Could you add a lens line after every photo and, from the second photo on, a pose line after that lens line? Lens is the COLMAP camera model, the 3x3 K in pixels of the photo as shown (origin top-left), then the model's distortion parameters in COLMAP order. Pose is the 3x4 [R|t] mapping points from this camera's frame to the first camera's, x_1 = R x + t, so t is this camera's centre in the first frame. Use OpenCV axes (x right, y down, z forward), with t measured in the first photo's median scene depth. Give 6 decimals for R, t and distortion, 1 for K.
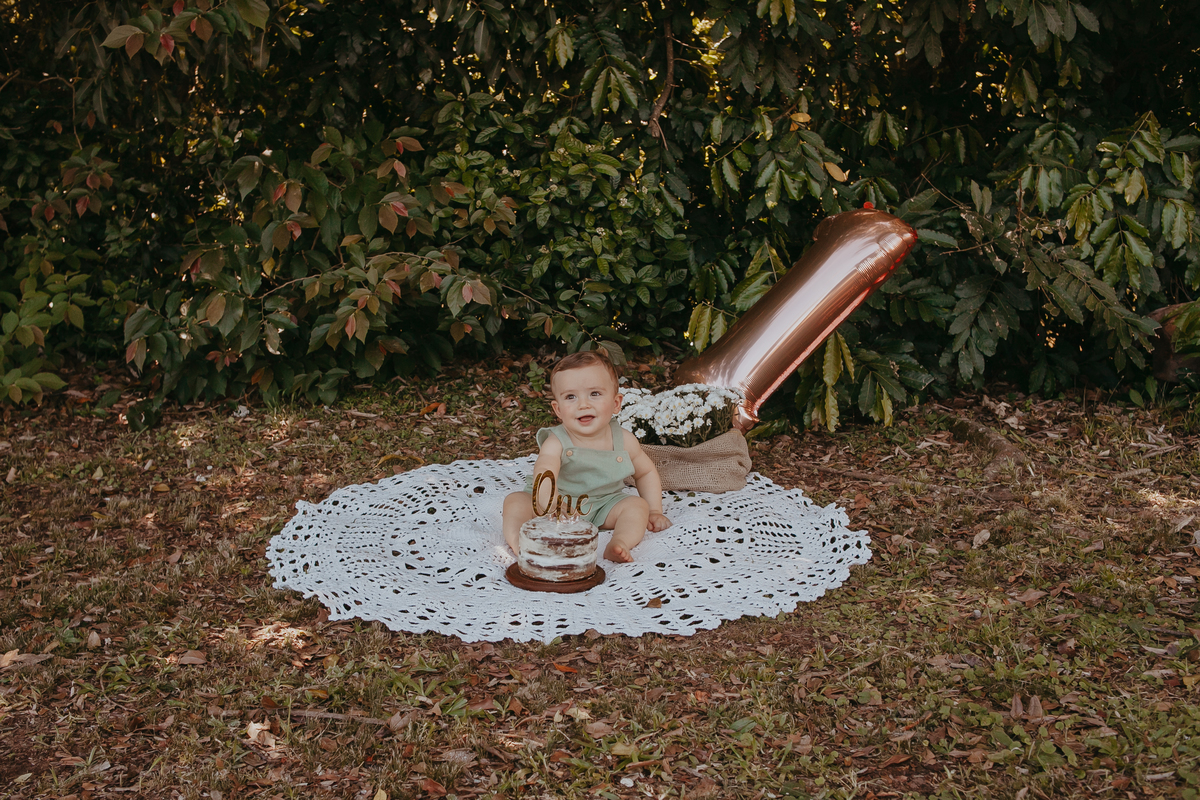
lens RADIAL K [[1234.9, 0, 597.4], [0, 1234.9, 399.7], [0, 0, 1]] dist [-0.117790, 0.015764]
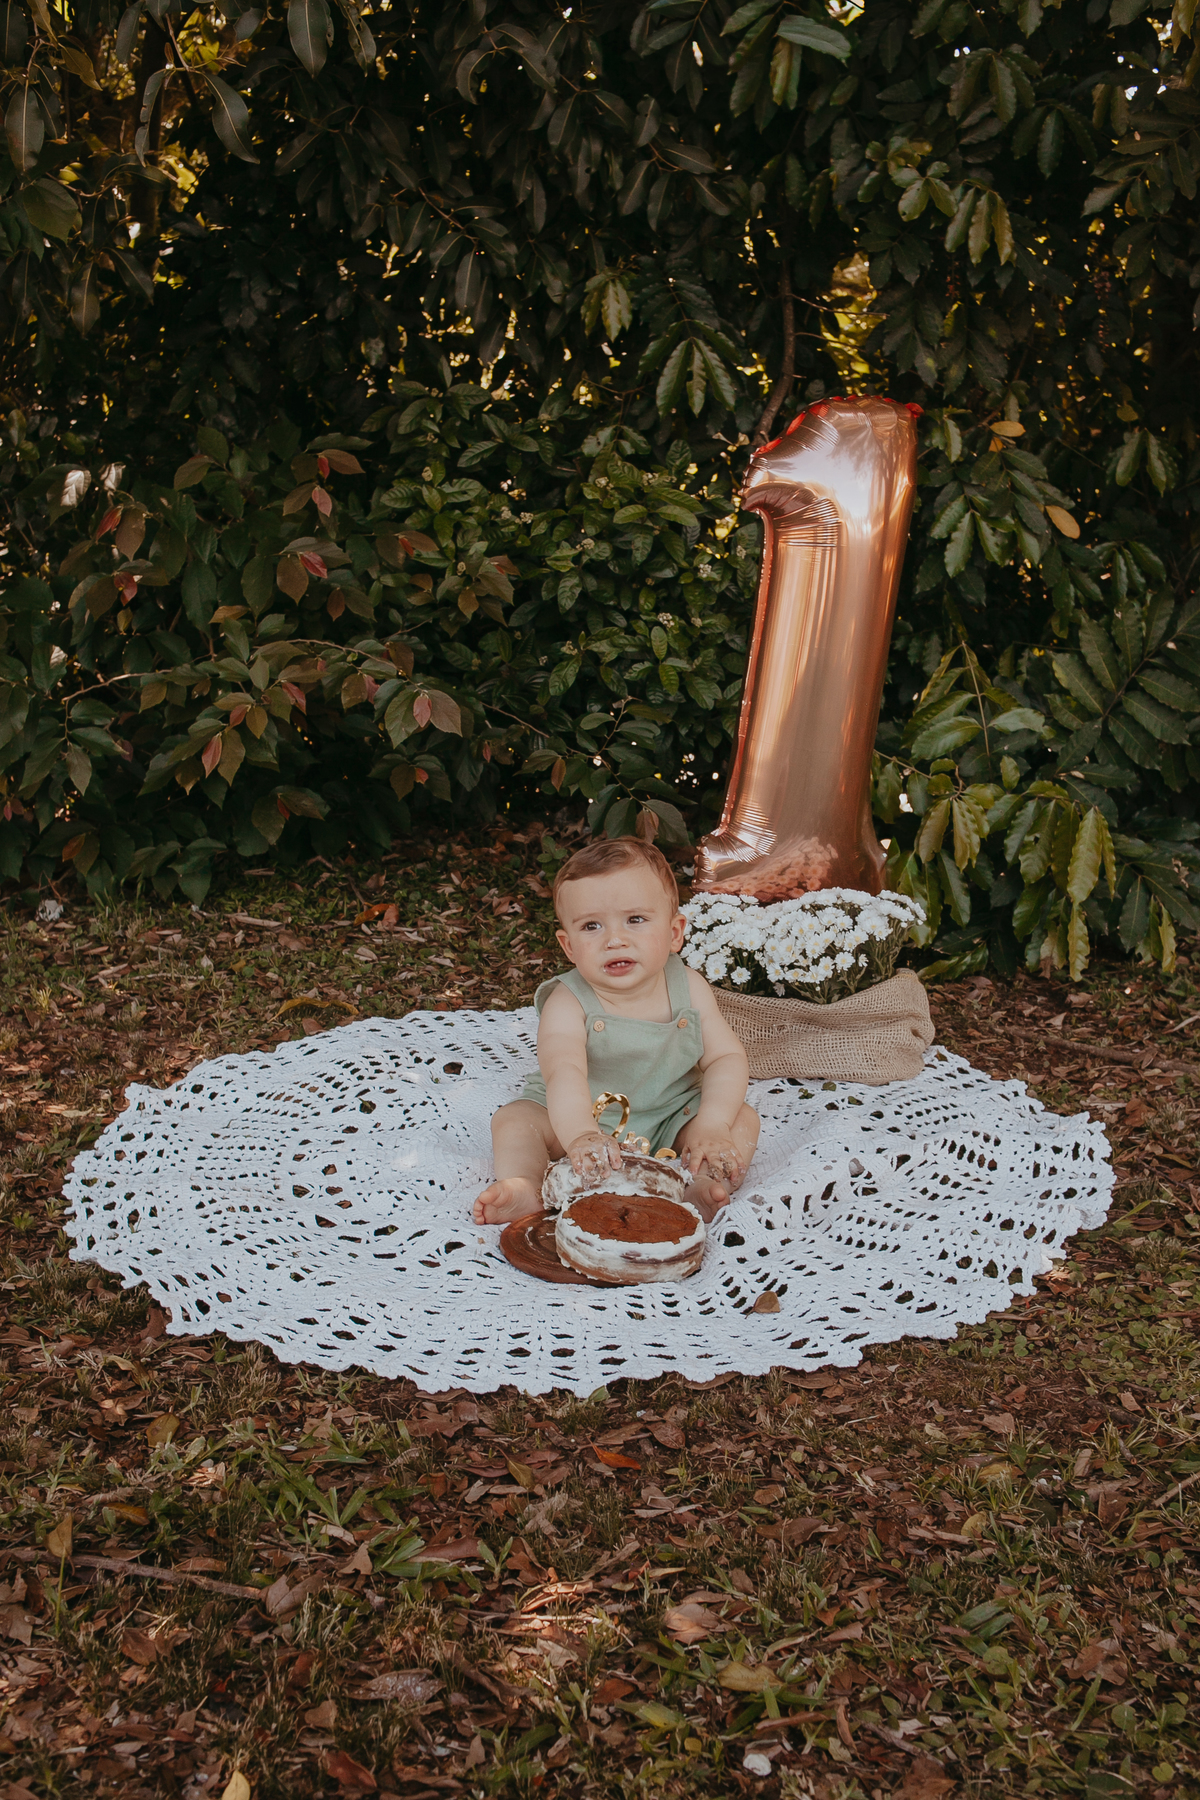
lens RADIAL K [[1852.4, 0, 608.0], [0, 1852.4, 897.0], [0, 0, 1]] dist [-0.117790, 0.015764]
pose [[0.999669, 0.023324, -0.010879, -0.018149], [-0.023221, 0.999686, 0.009463, -0.015734], [0.011096, -0.009208, 0.999896, 0.159565]]
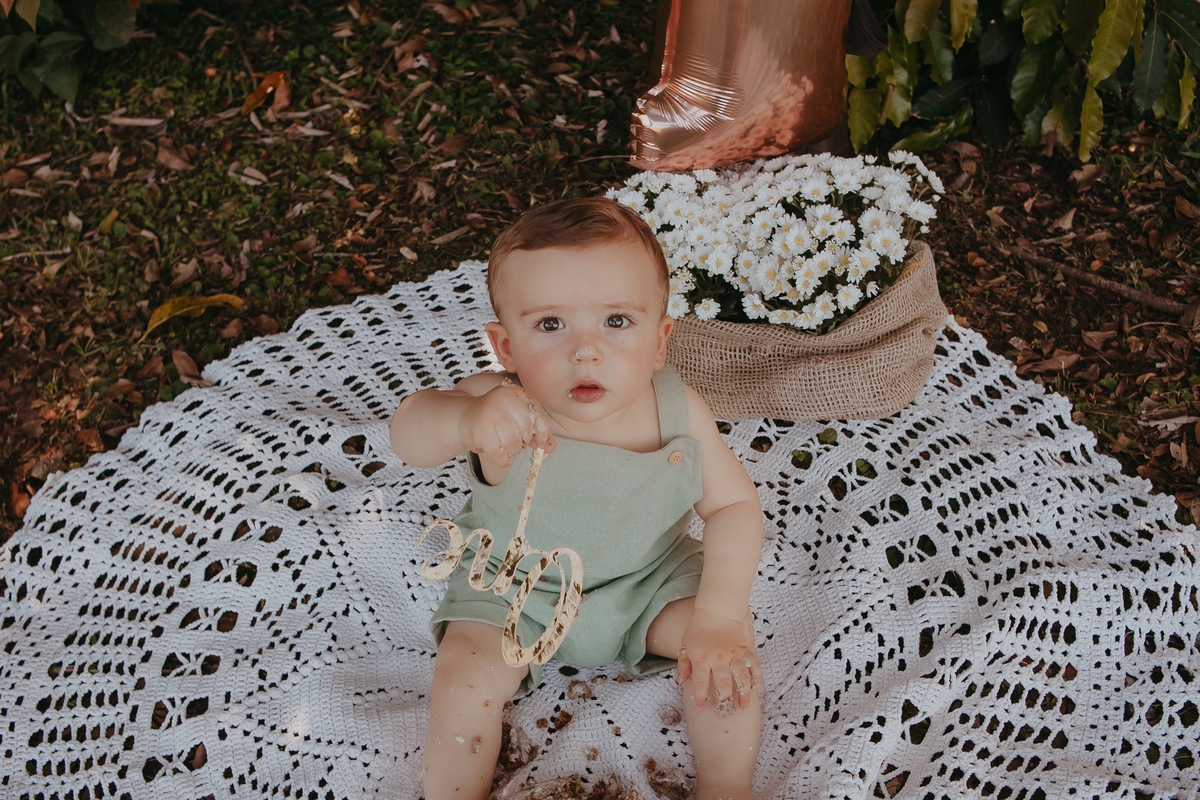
lens RADIAL K [[1255.7, 0, 589.0], [0, 1255.7, 393.9], [0, 0, 1]] dist [-0.129528, 0.046750]
pose [[0.996563, -0.082636, -0.005775, -0.006196], [0.075169, 0.872815, 0.482229, -0.163732], [-0.034809, -0.481005, 0.876026, 0.628449]]
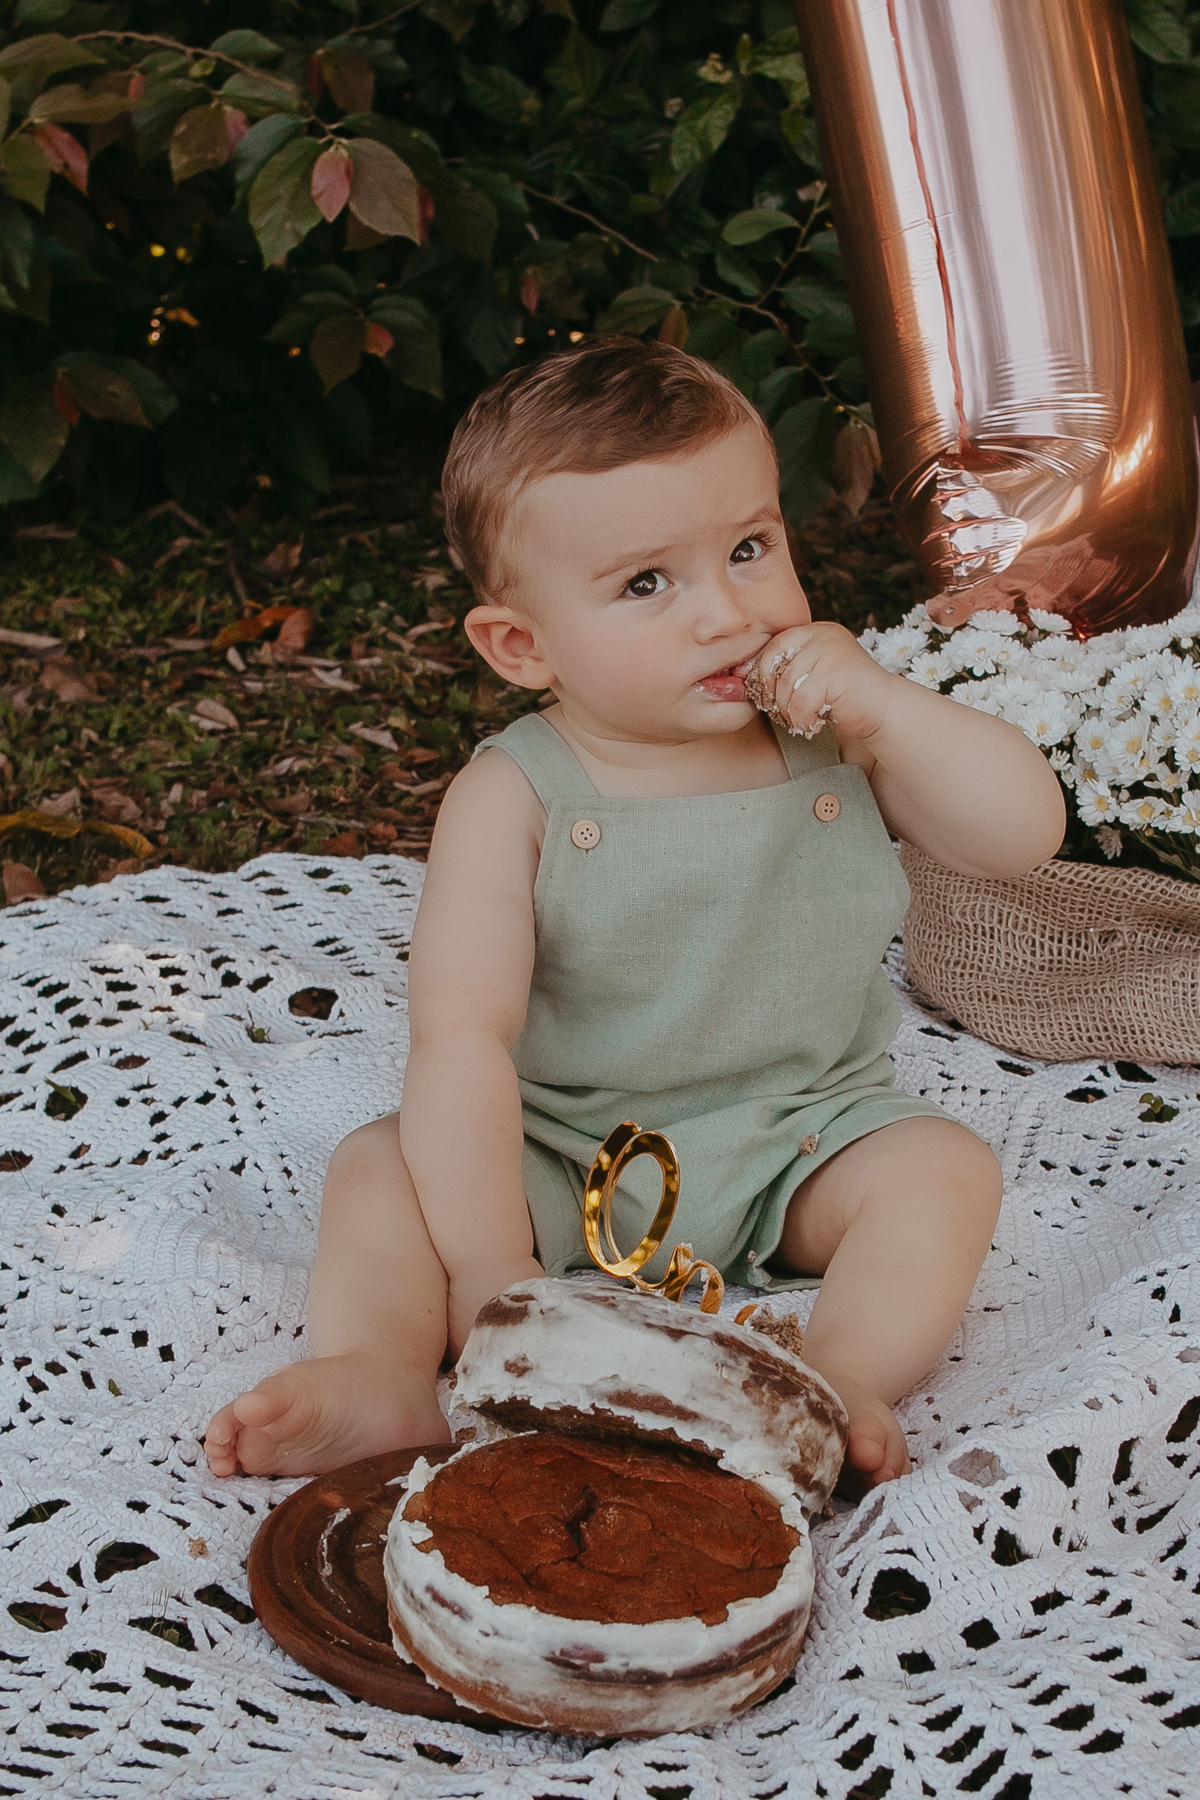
lens RADIAL K [[3003.9, 0, 690.7], [0, 3003.9, 901.6], [0, 0, 1]] dist [-0.023774, -1.278537]
pose [[0.994989, 0.063391, -0.077319, 0.020193], [-0.054773, 0.992543, 0.108896, -0.013227], [0.083646, -0.104115, 0.991042, 0.455236]]
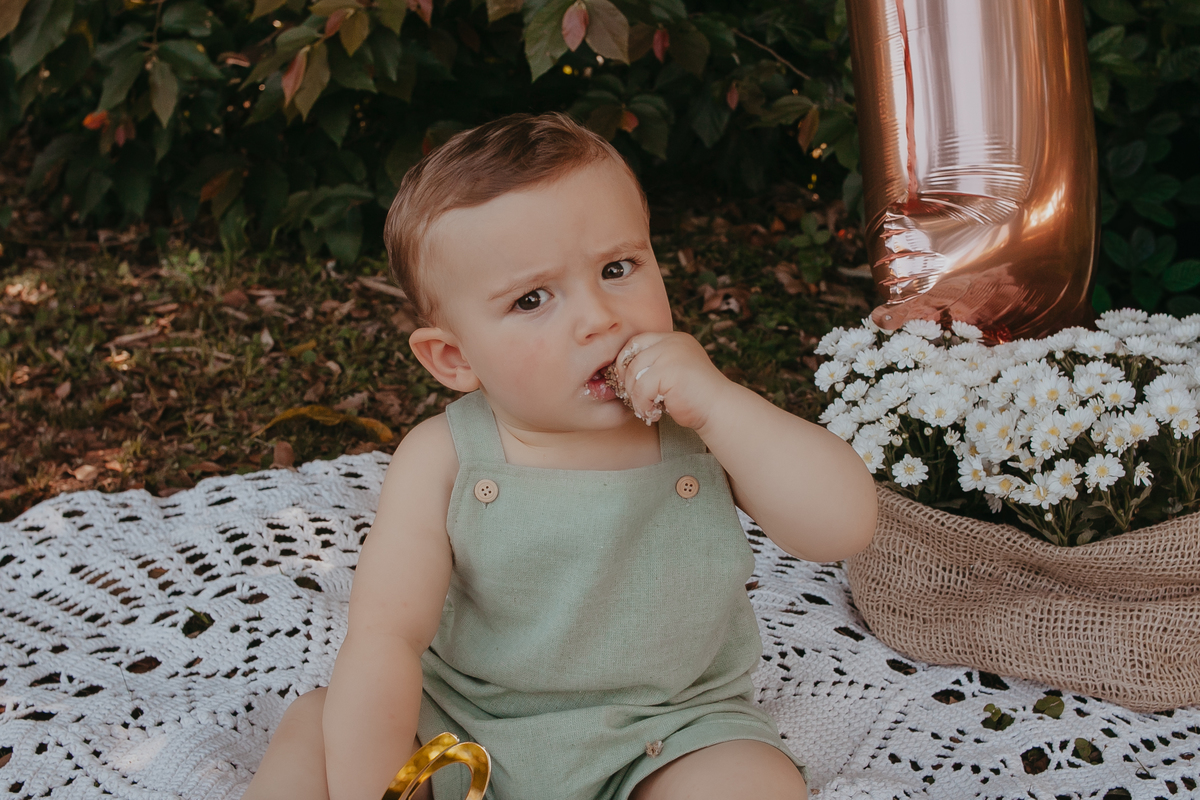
lens RADIAL K [[1558.1, 0, 605.3], [0, 1558.1, 341.8], [0, 0, 1]] dist [-0.133538, 0.064552]
pose [[0.942979, 0.125434, -0.308314, 0.079540], [-0.108957, 0.991567, 0.070163, -0.023245], [0.314515, -0.032569, 0.948694, 0.638493]]
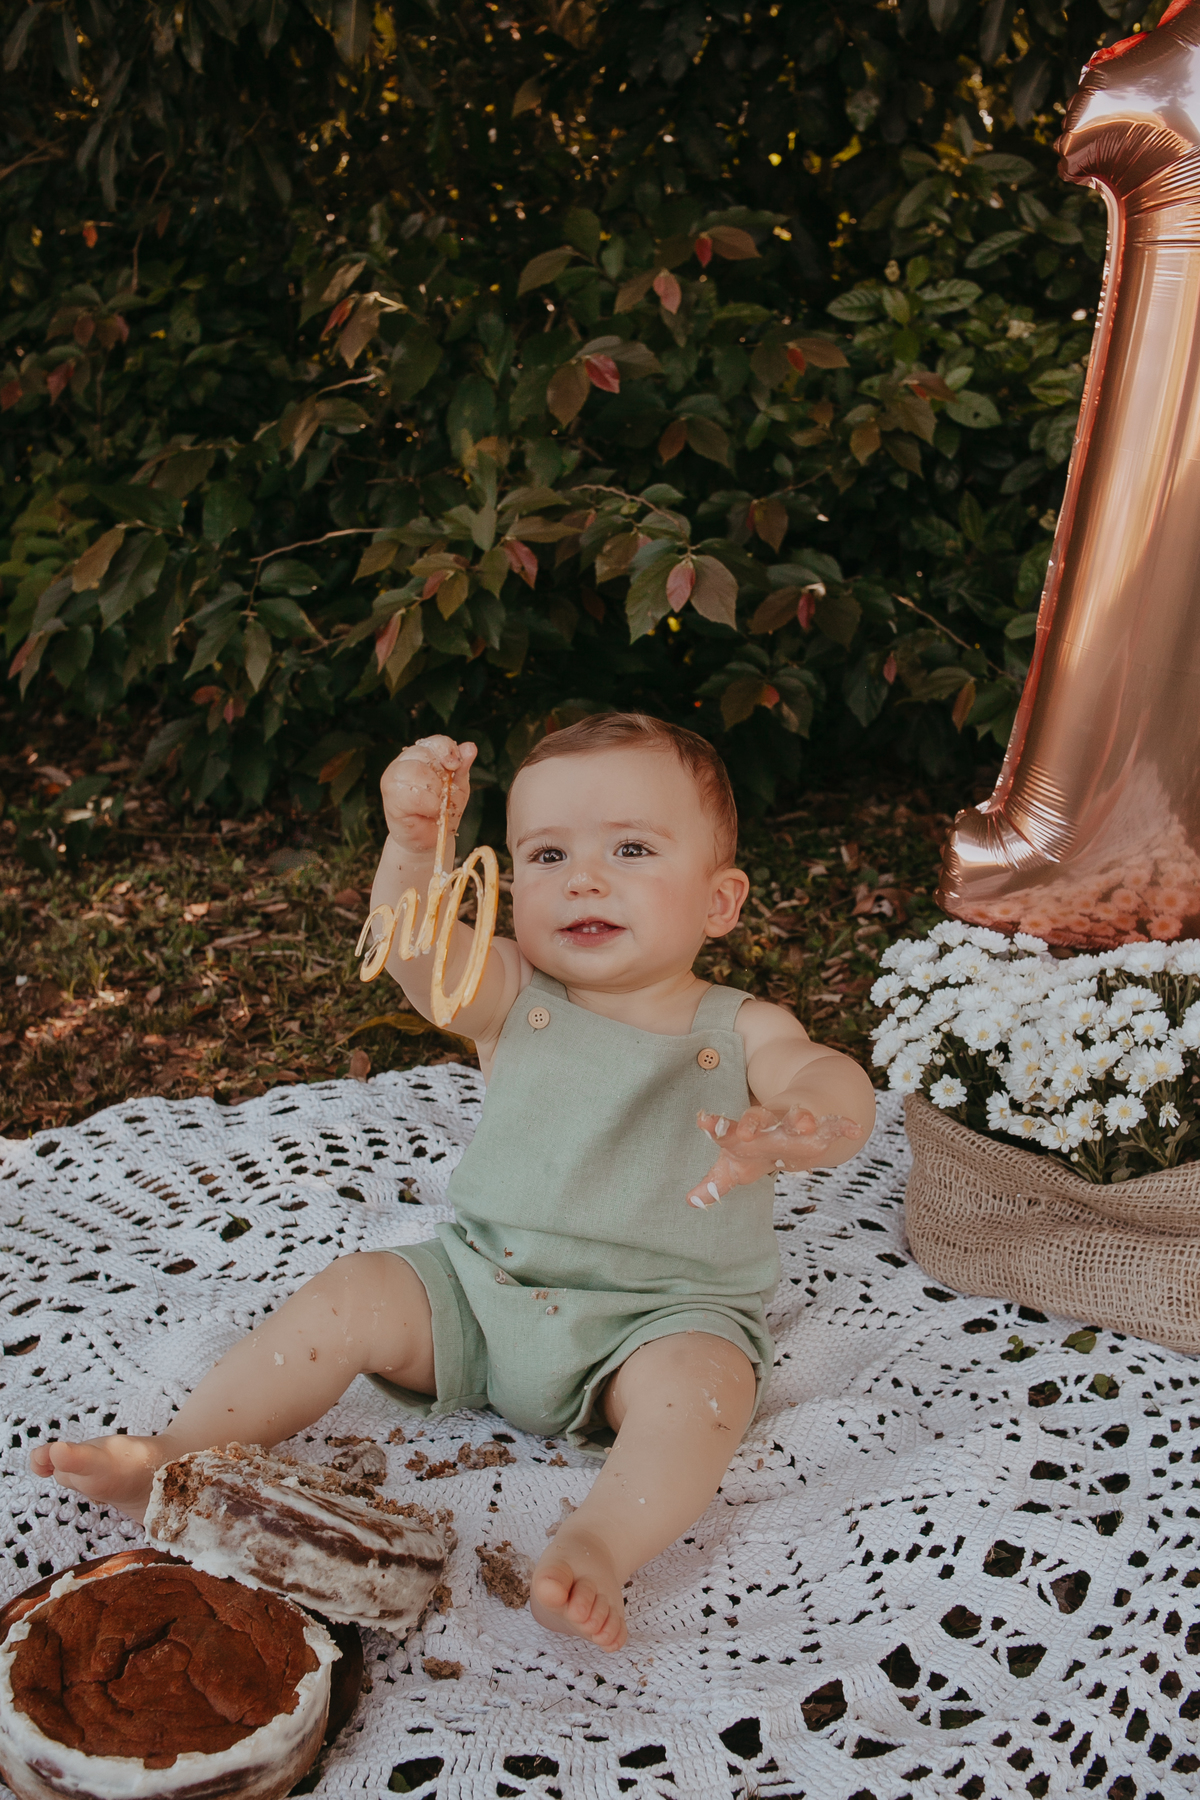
lens RADIAL K [[1883.6, 0, 601.1], [0, 1883.6, 960.6], [0, 0, 1]] dist [-0.129528, 0.046750]
pose [[0.881114, 0.138313, -0.452226, 0.162116], [-0.104103, 0.989545, 0.099819, -0.039782], [0.461304, -0.040874, 0.886300, 0.593662]]
